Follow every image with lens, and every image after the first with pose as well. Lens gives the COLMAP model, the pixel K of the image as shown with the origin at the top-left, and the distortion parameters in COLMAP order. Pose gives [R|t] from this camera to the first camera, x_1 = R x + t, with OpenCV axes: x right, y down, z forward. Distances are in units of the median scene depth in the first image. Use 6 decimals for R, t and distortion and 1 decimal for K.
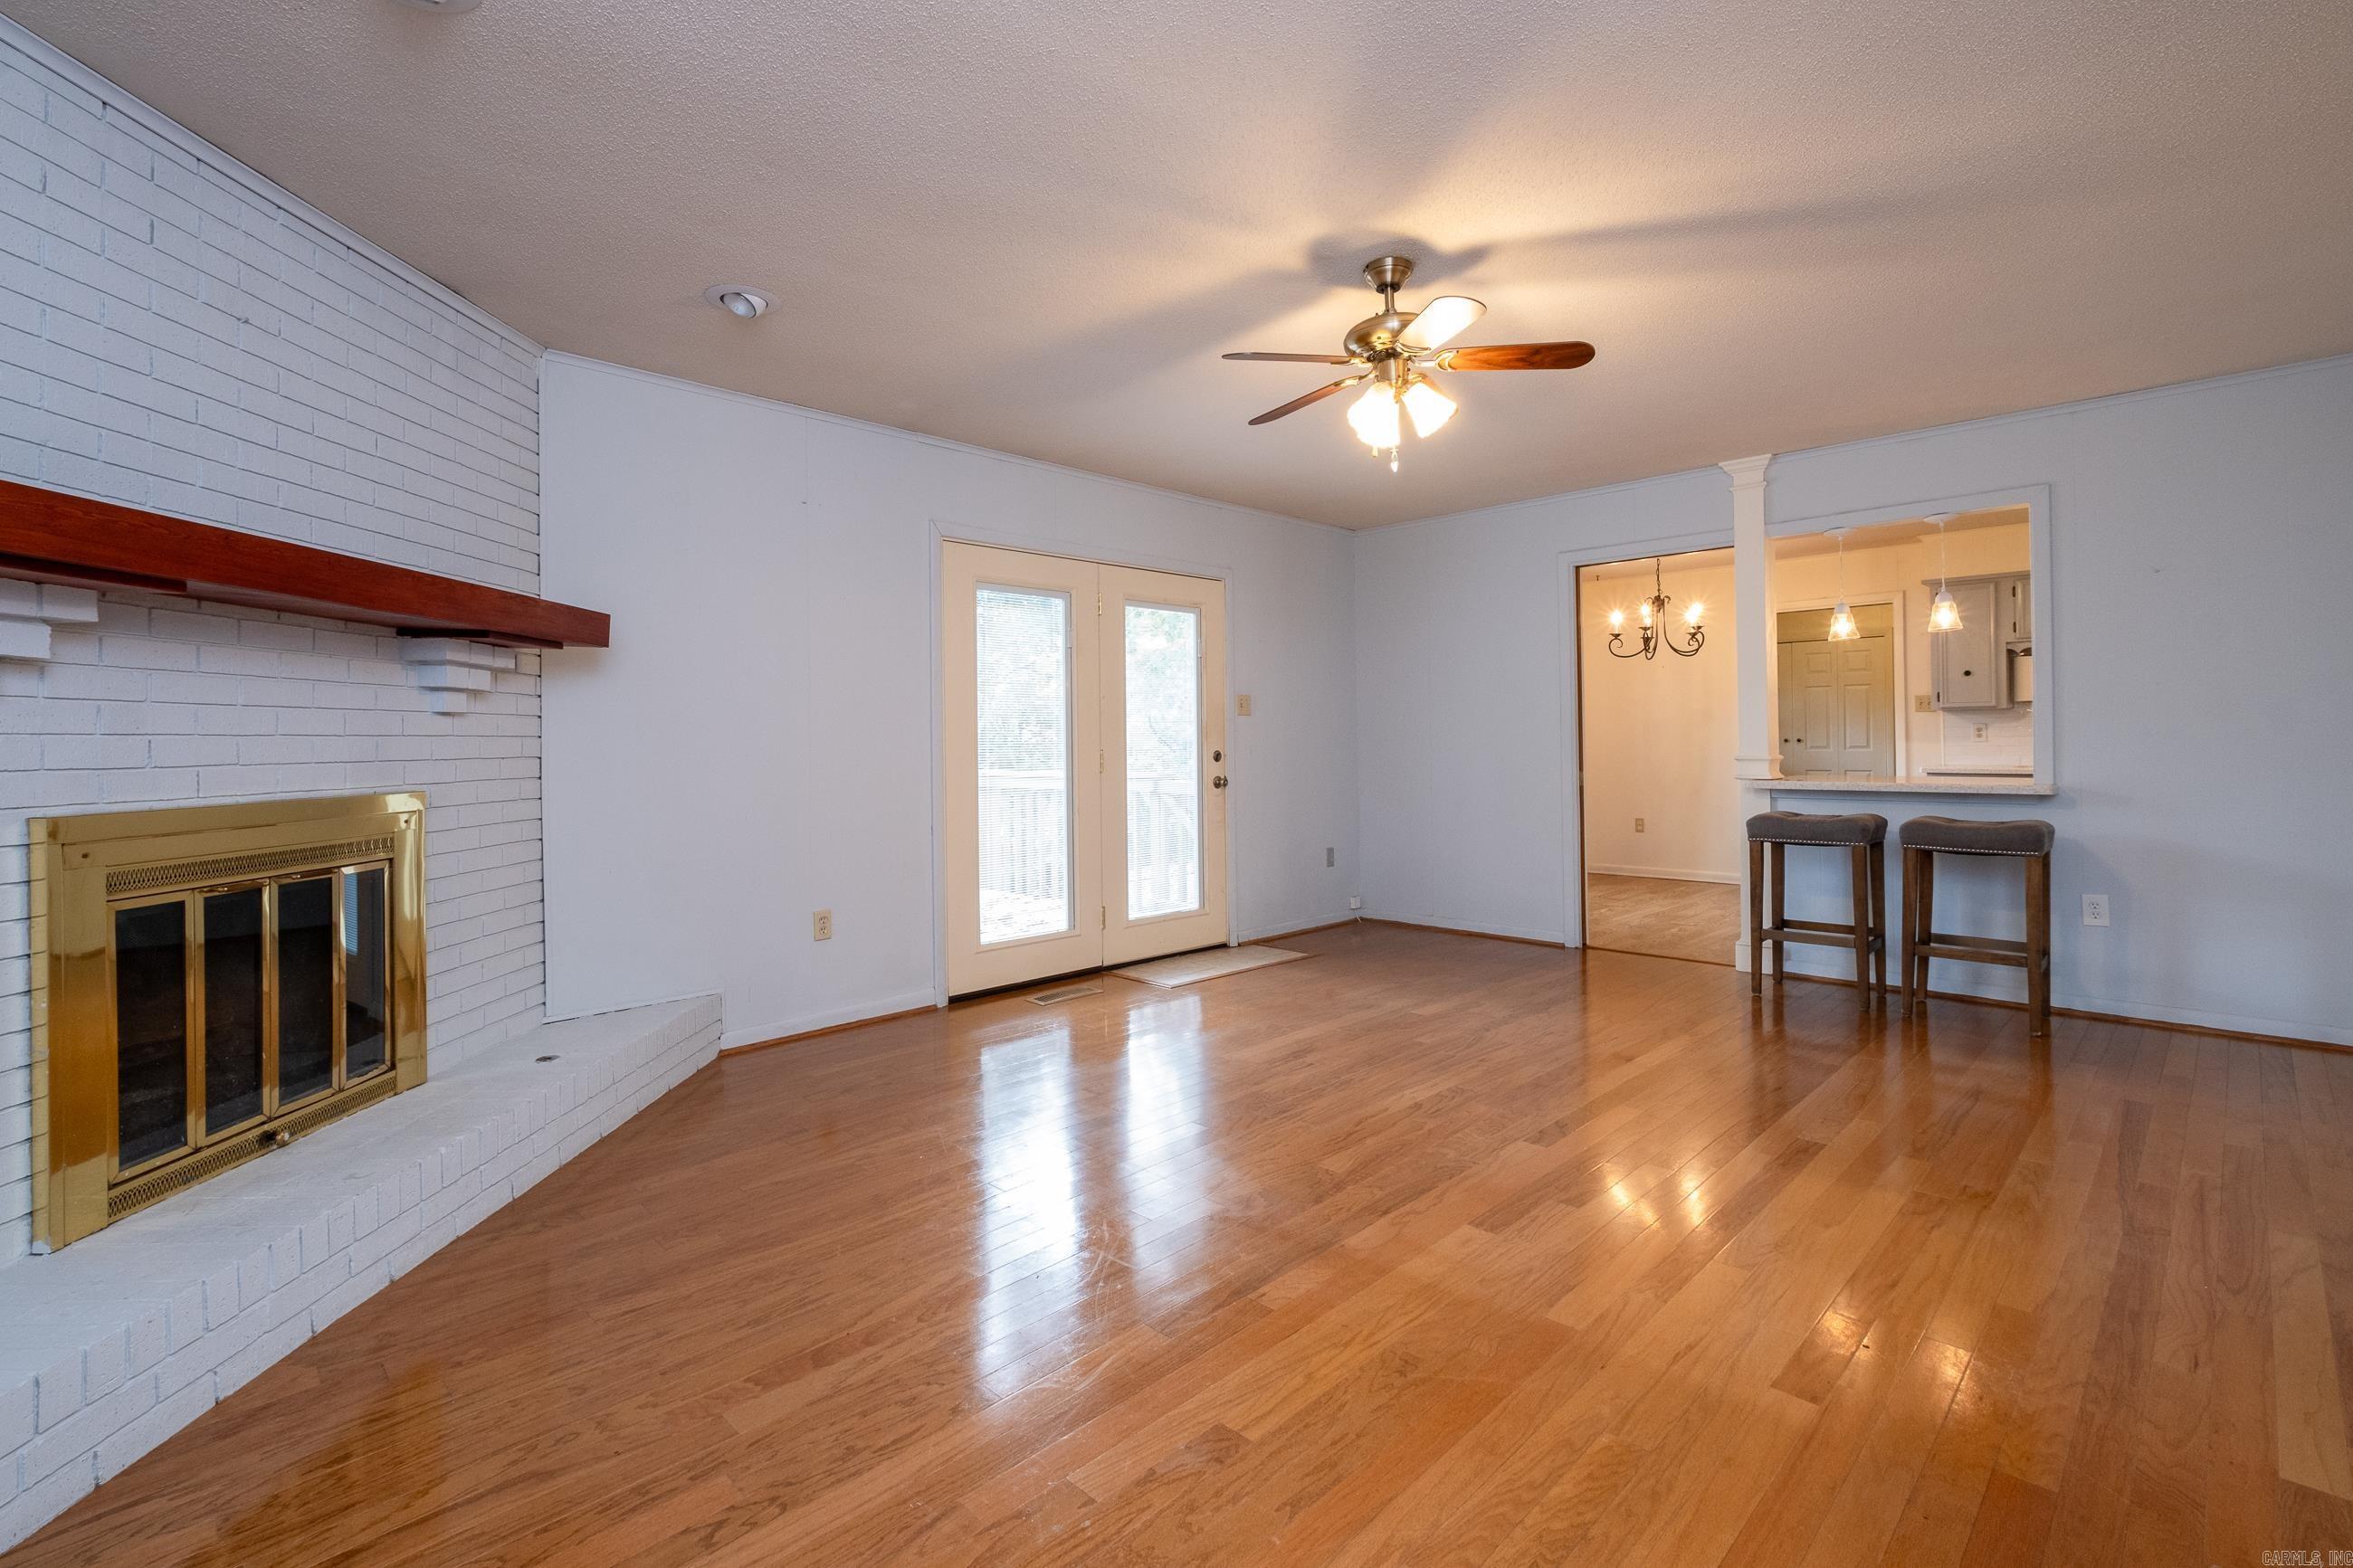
lens RADIAL K [[1072.6, 0, 1150.8], [0, 1072.6, 750.8], [0, 0, 1]] dist [-0.001394, 0.001691]
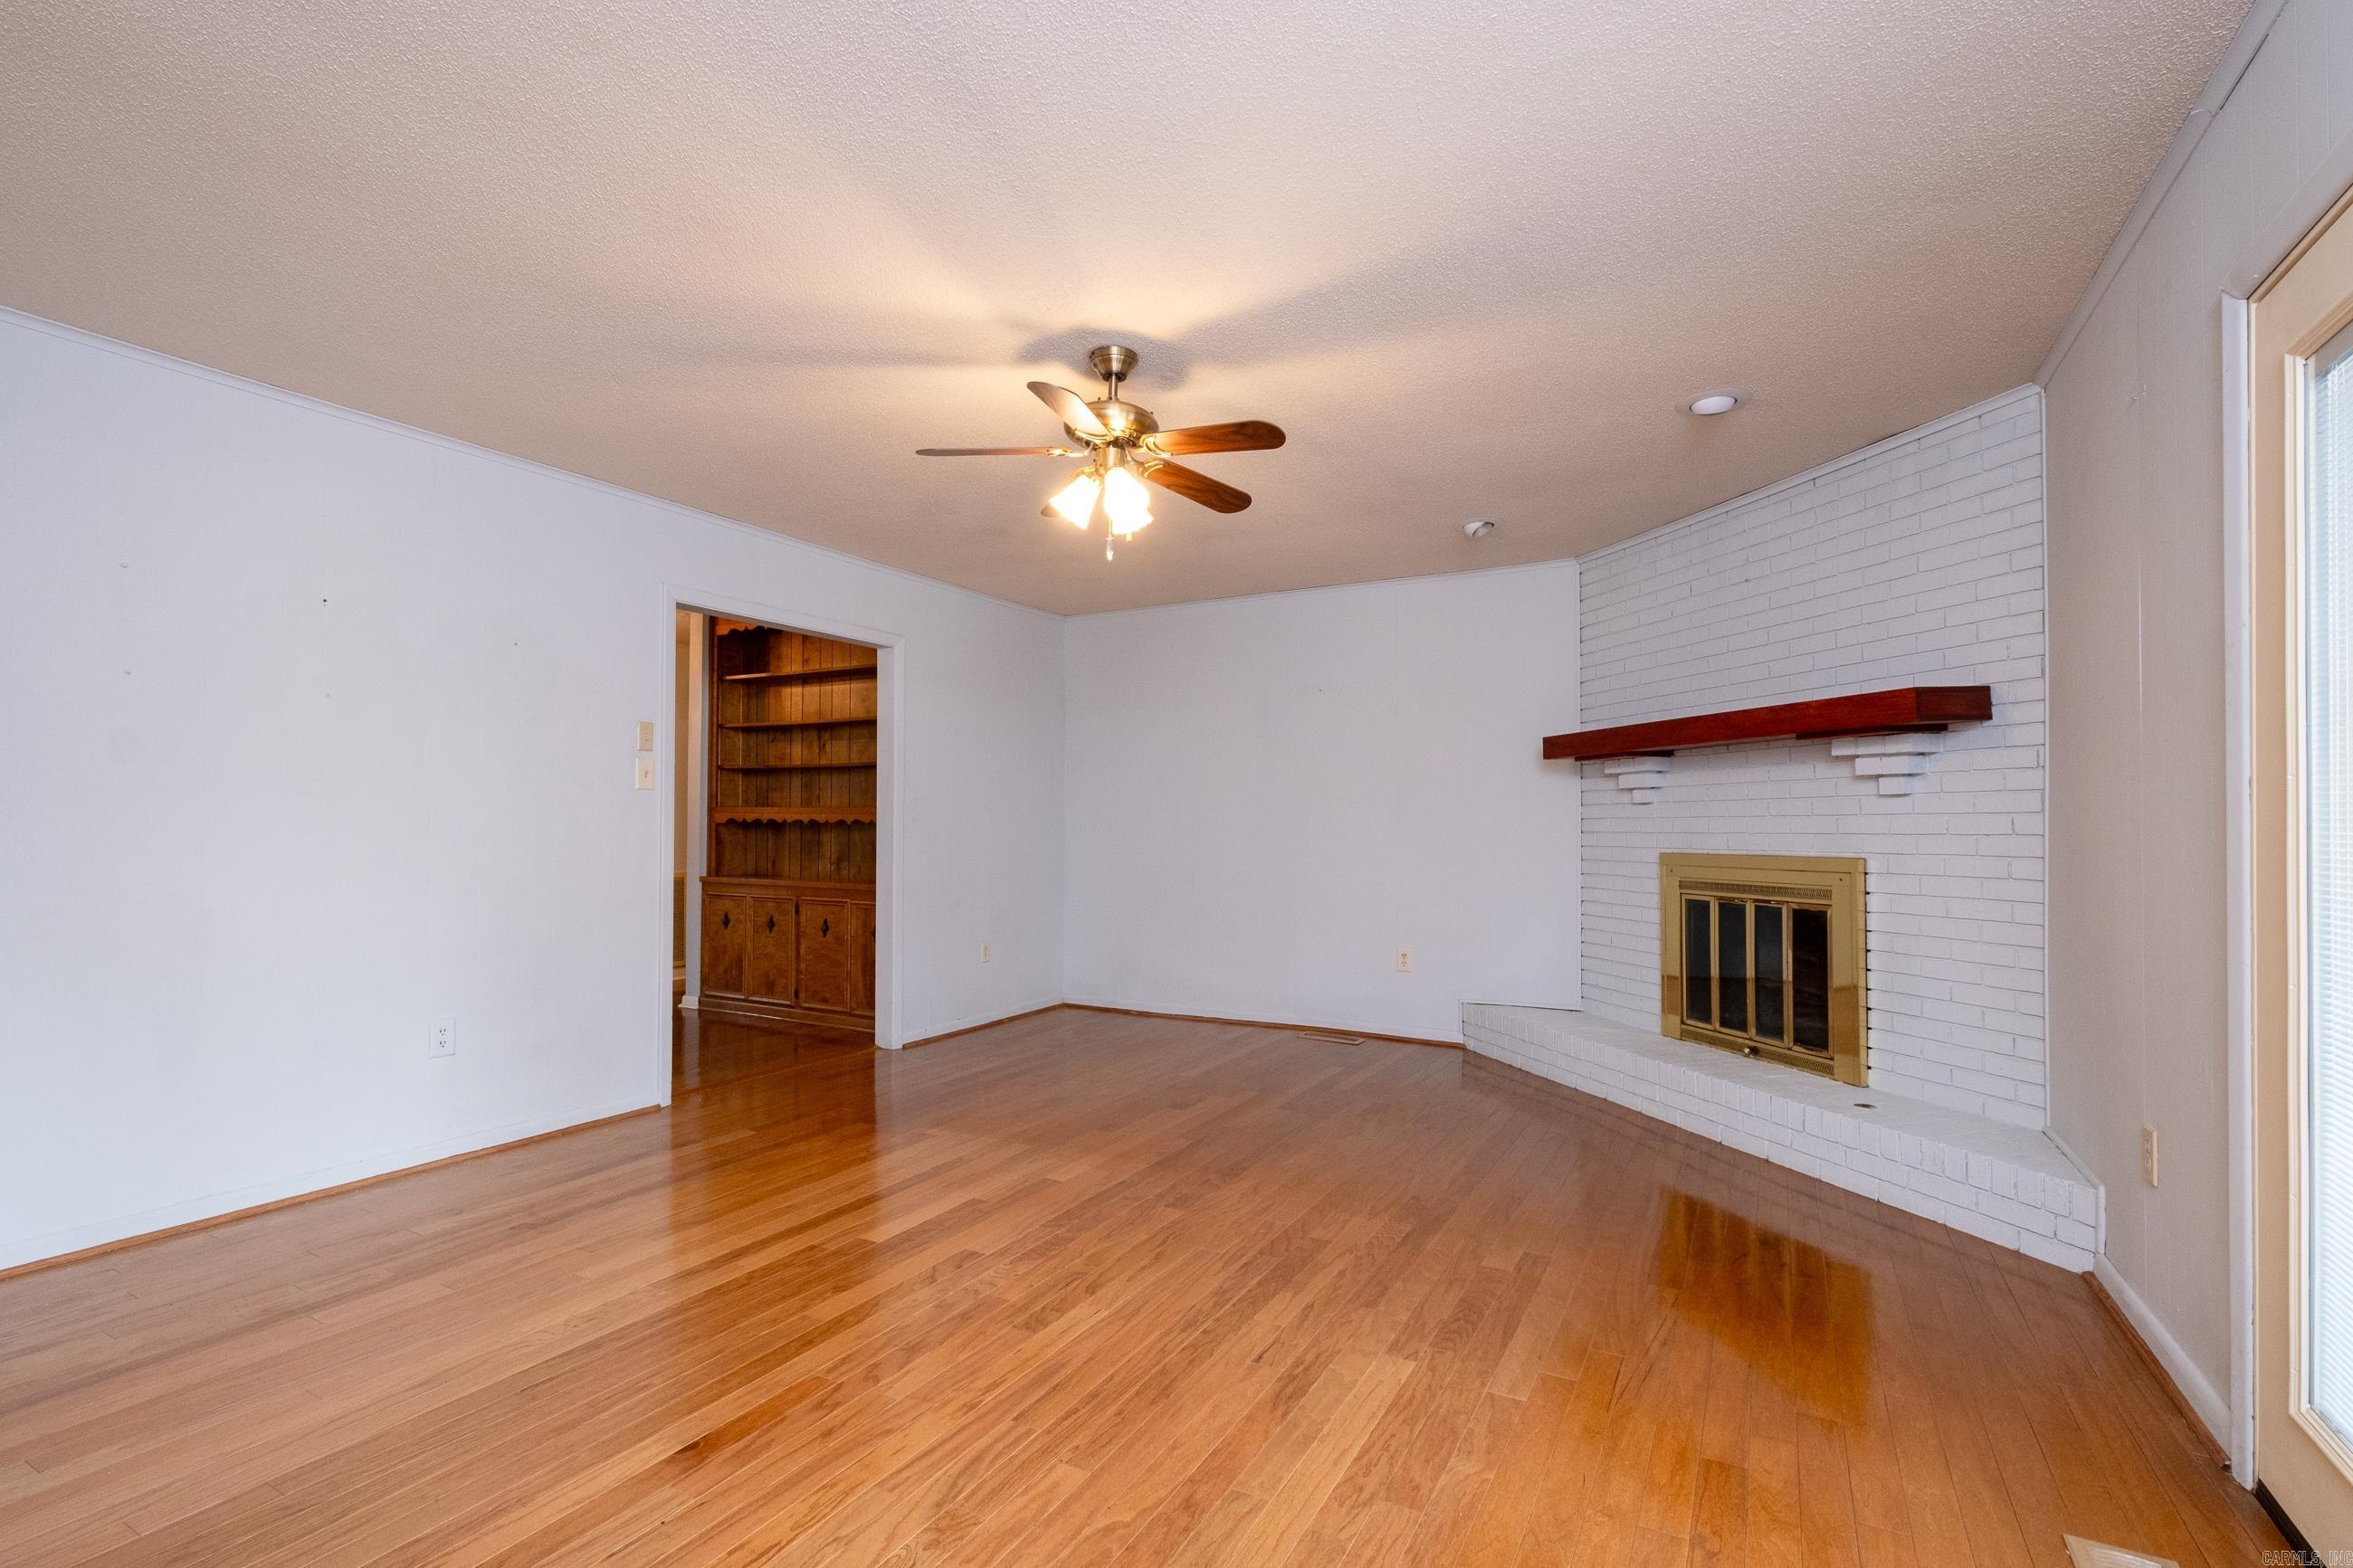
lens RADIAL K [[1072.6, 0, 1170.1], [0, 1072.6, 824.9], [0, 0, 1]] dist [-0.001394, 0.001691]
pose [[-0.957896, 0.010316, -0.286930, 0.343497], [0.007838, 0.999921, 0.009786, -0.014729], [0.287008, 0.007125, -0.957902, 1.459909]]
